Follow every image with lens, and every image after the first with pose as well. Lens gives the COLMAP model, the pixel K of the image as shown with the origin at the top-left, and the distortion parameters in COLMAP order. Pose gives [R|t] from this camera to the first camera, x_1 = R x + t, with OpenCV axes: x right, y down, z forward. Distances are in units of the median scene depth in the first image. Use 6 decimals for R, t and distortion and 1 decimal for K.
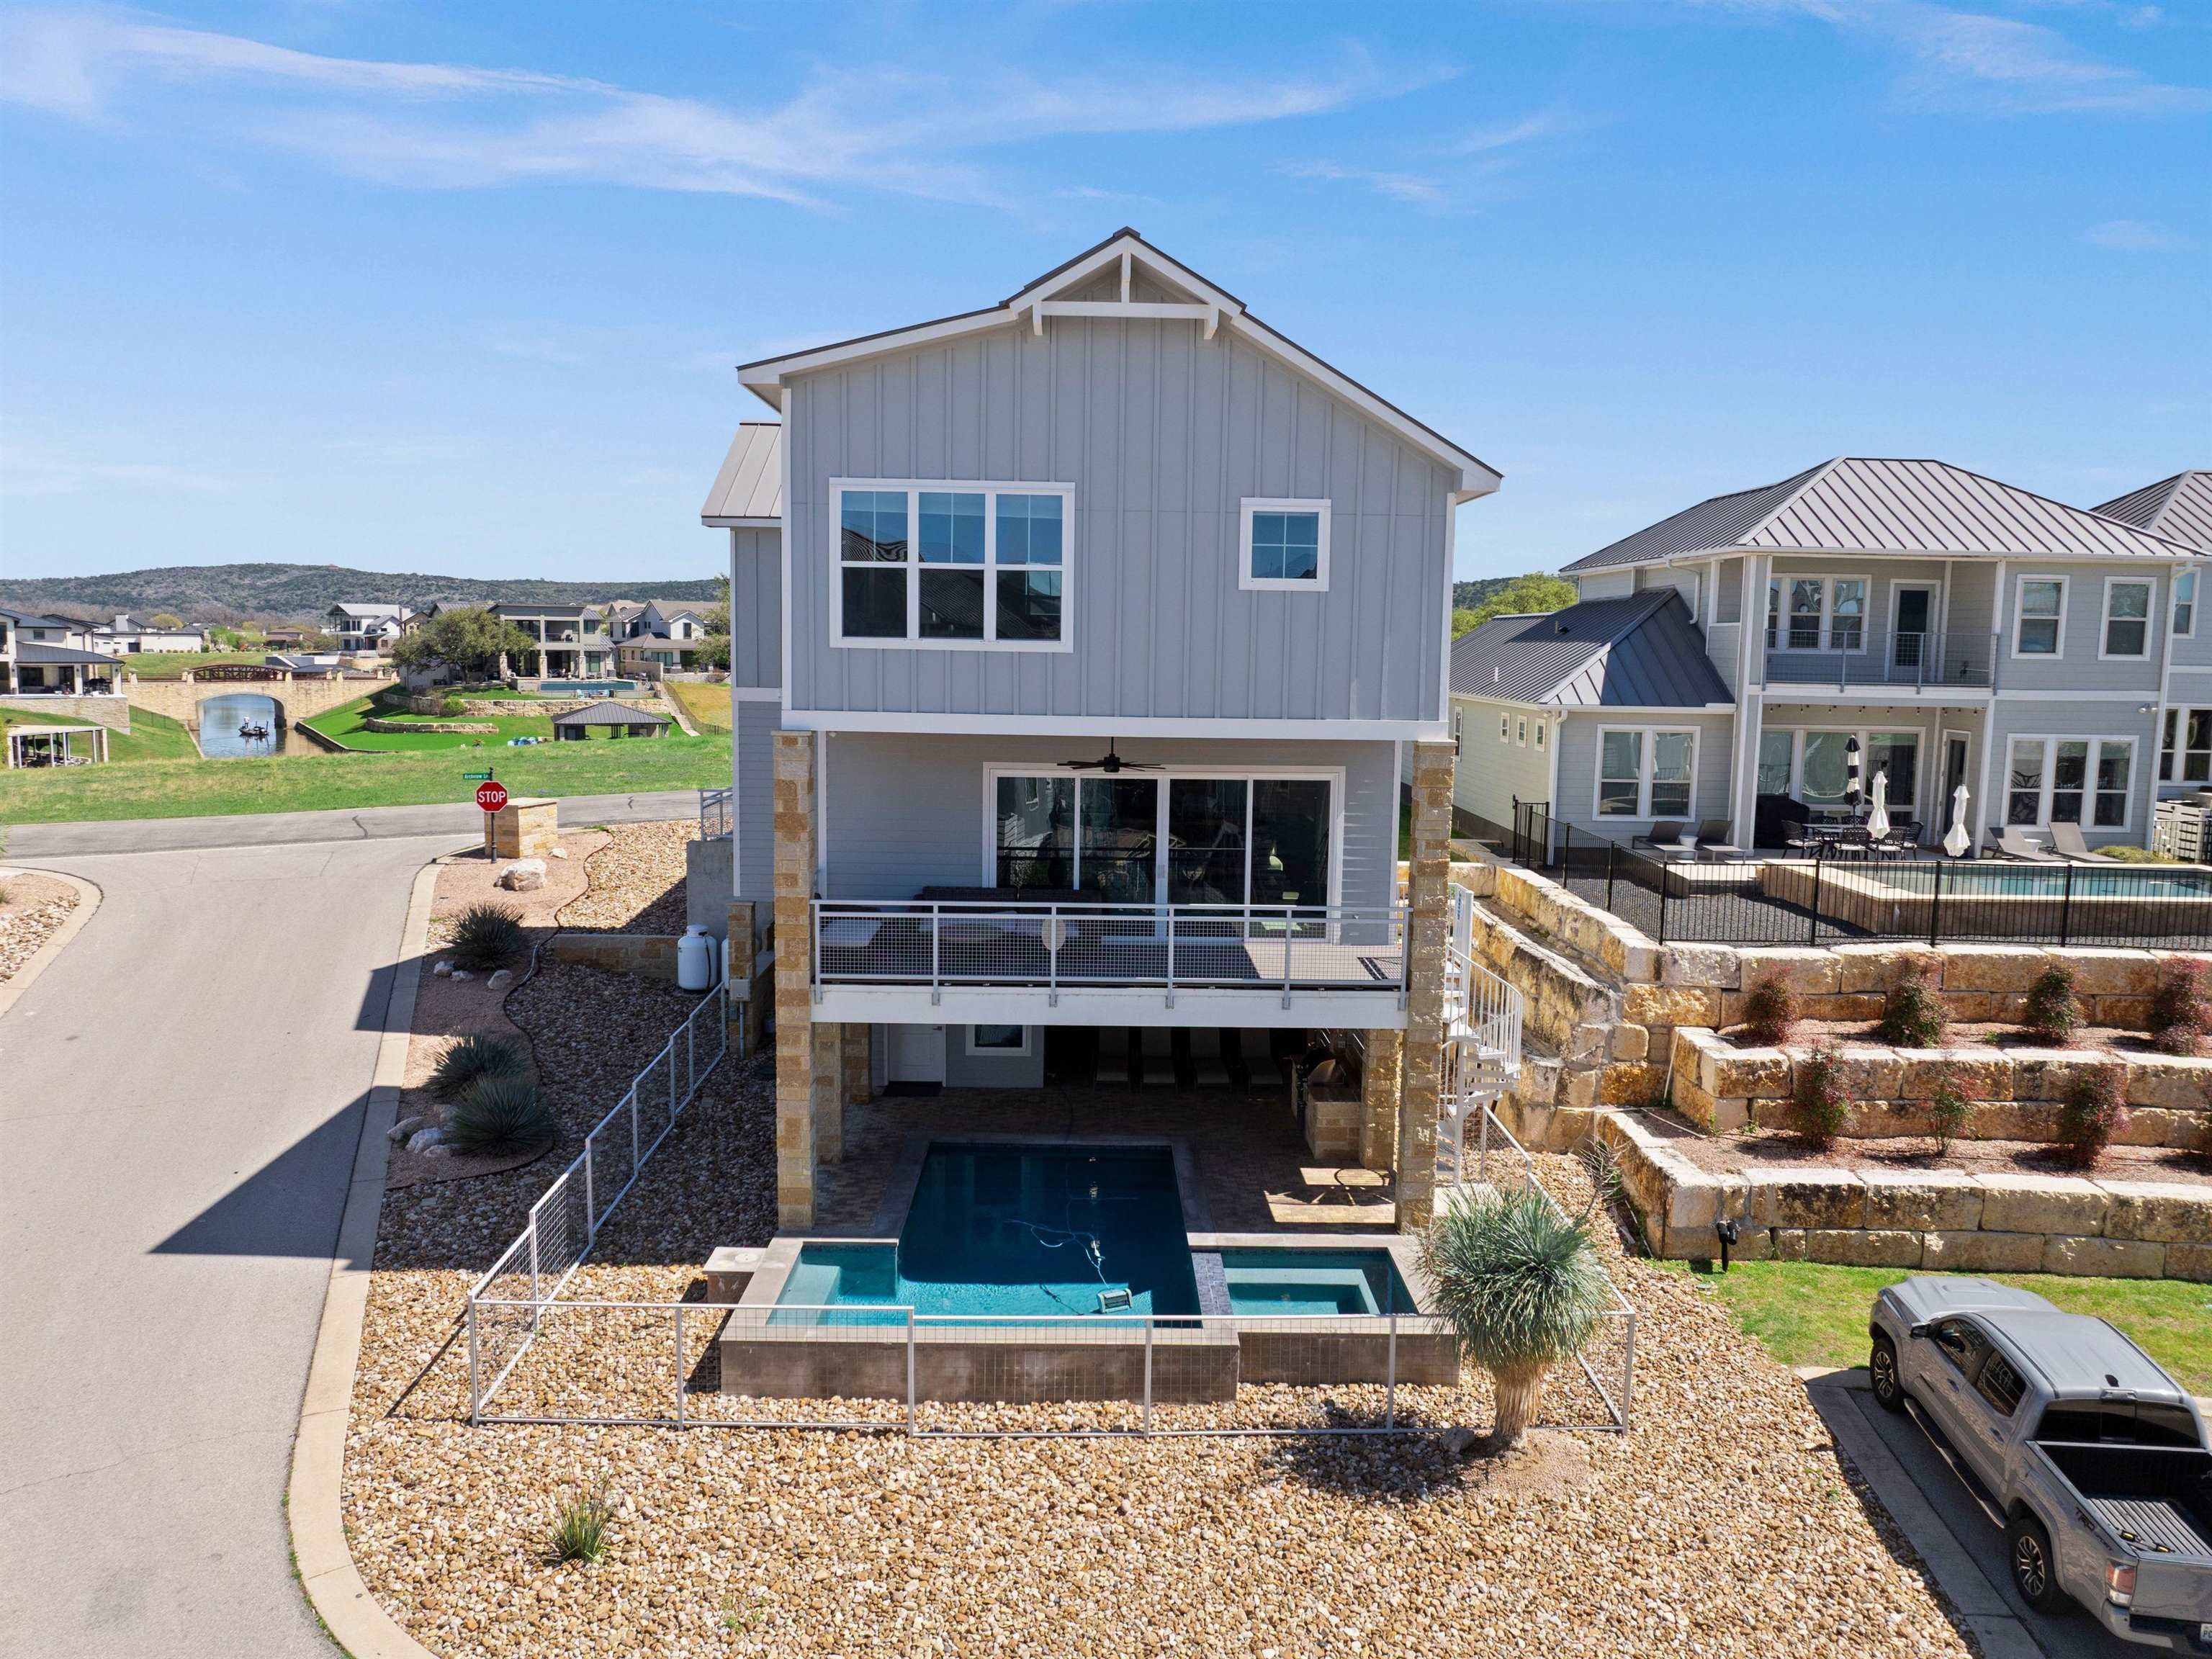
lens RADIAL K [[1575.7, 0, 1106.0], [0, 1575.7, 829.5], [0, 0, 1]] dist [-0.049395, 0.018807]
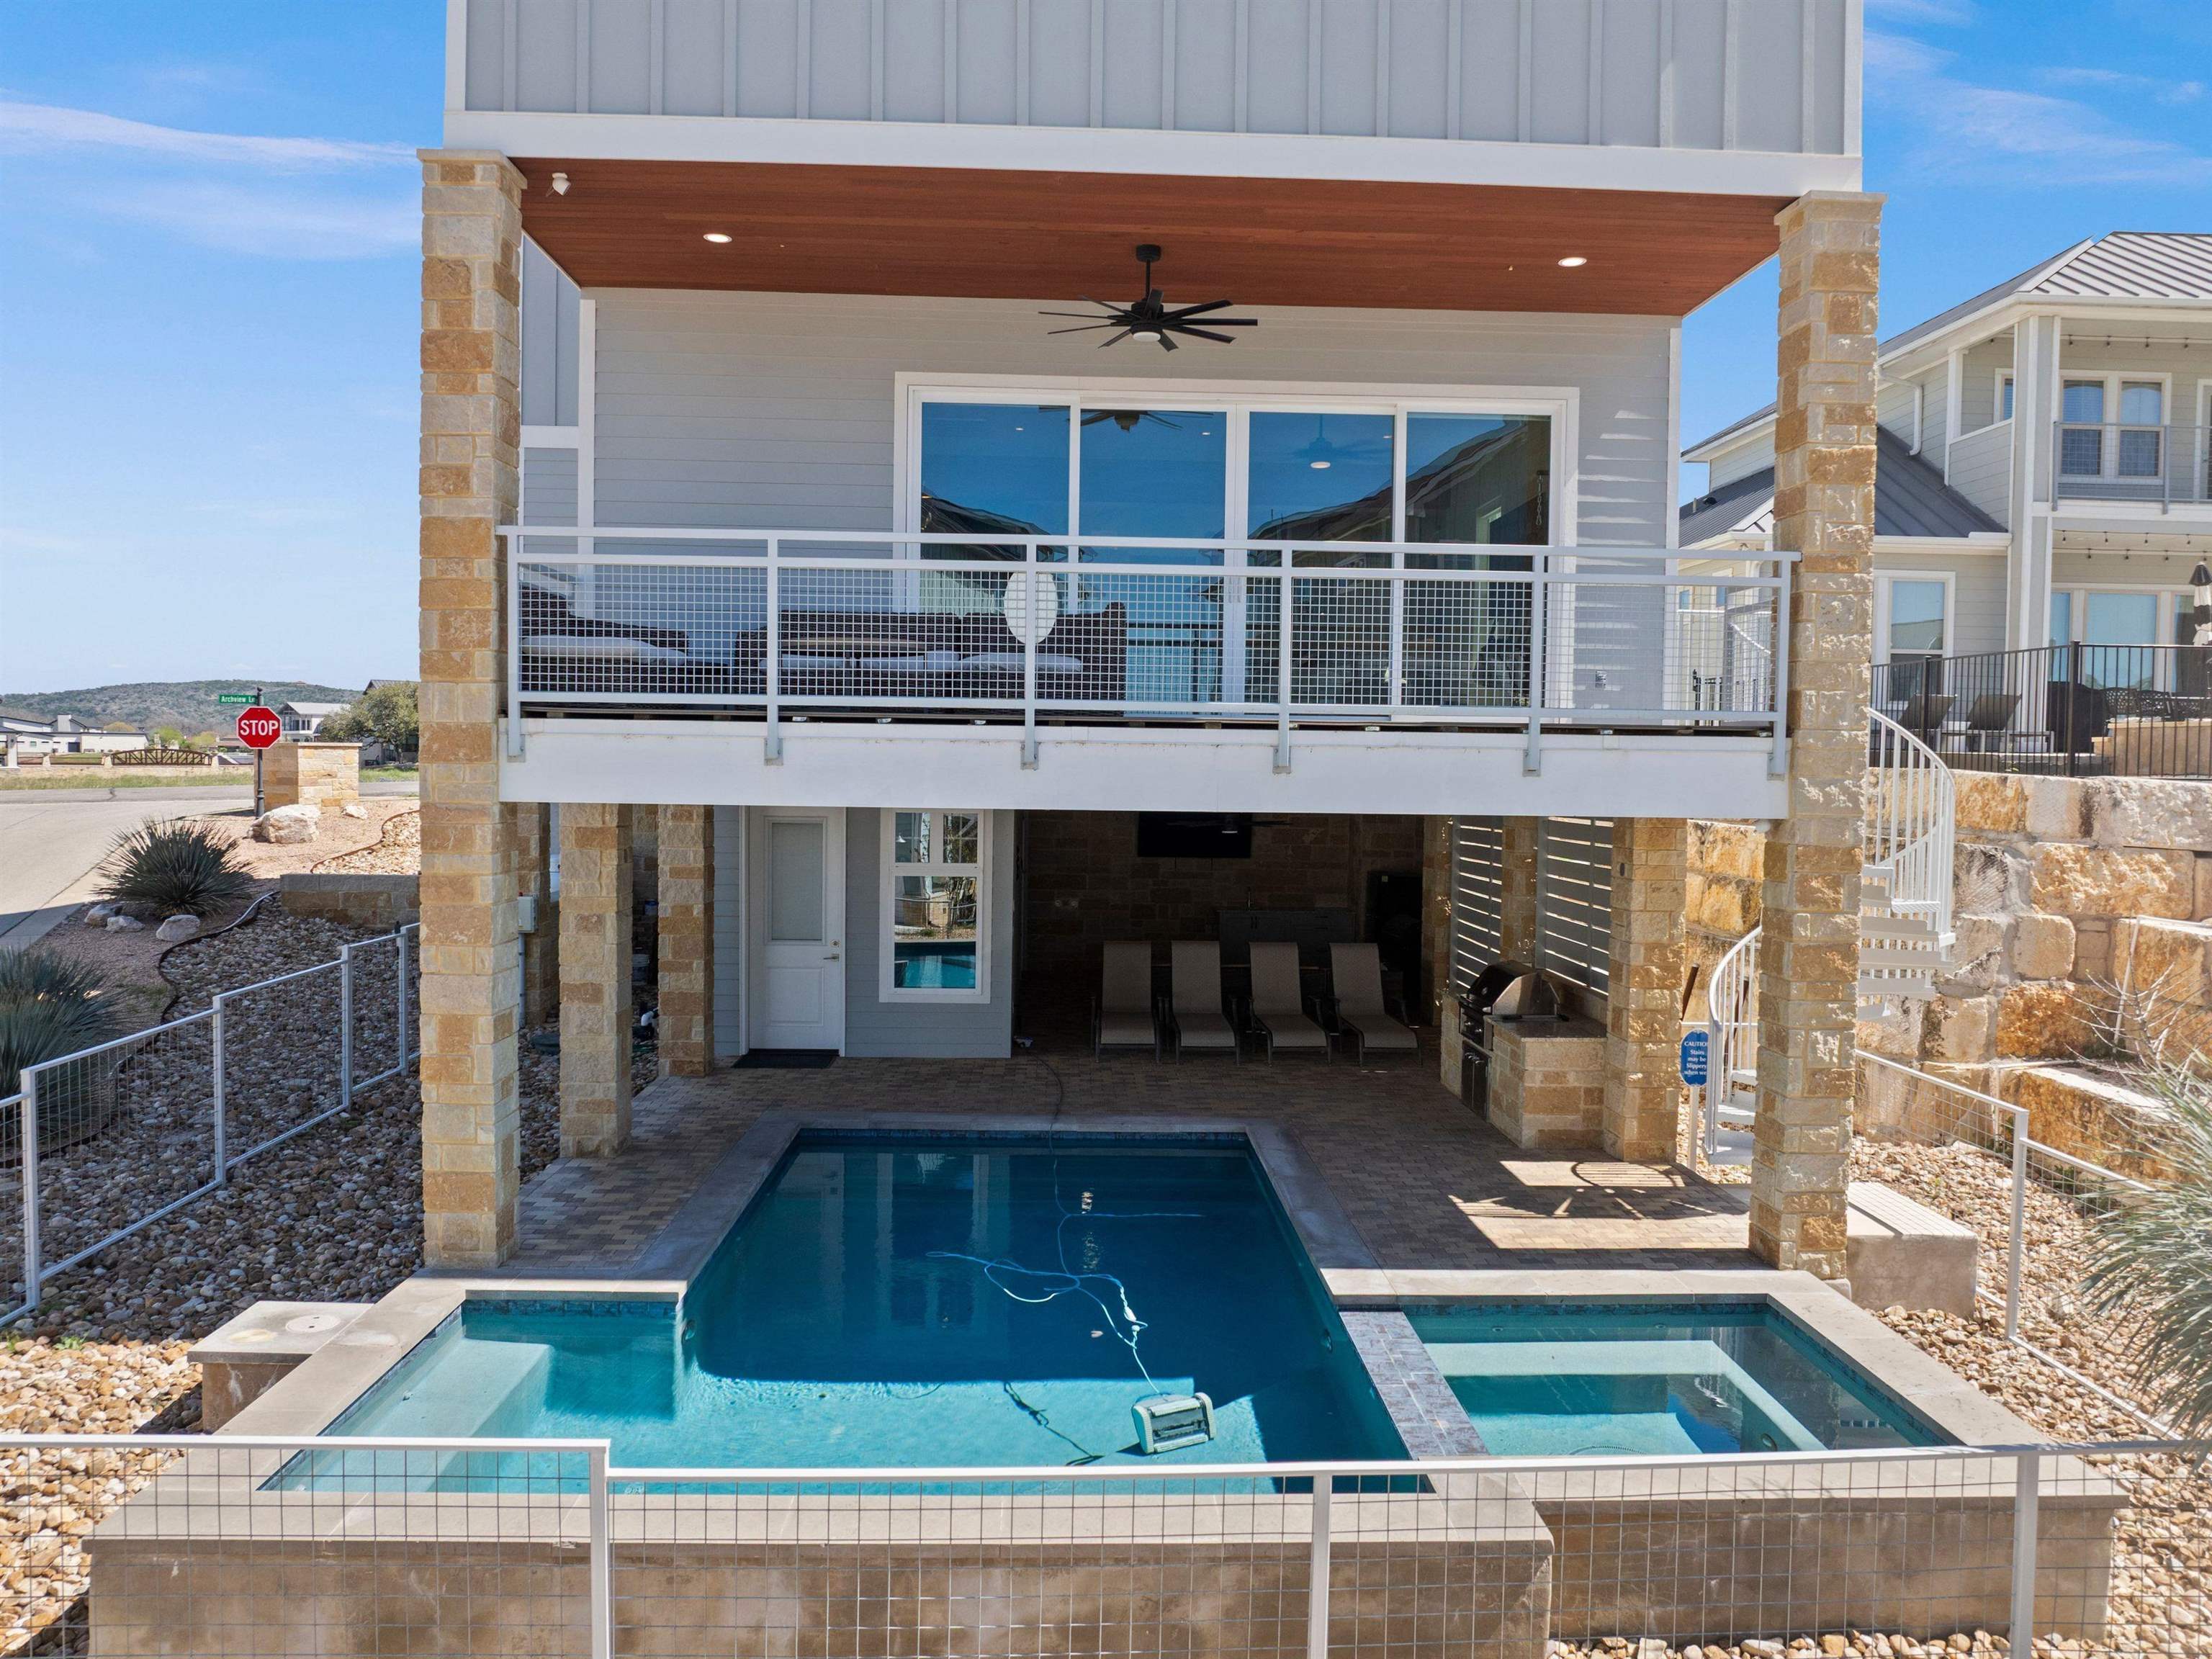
lens RADIAL K [[1575.7, 0, 1106.0], [0, 1575.7, 829.5], [0, 0, 1]] dist [-0.049395, 0.018807]
pose [[0.999824, -0.002800, 0.018571, -0.018818], [0.004179, 0.997202, -0.074638, 0.155714], [-0.018310, 0.074702, 0.997038, 0.512776]]
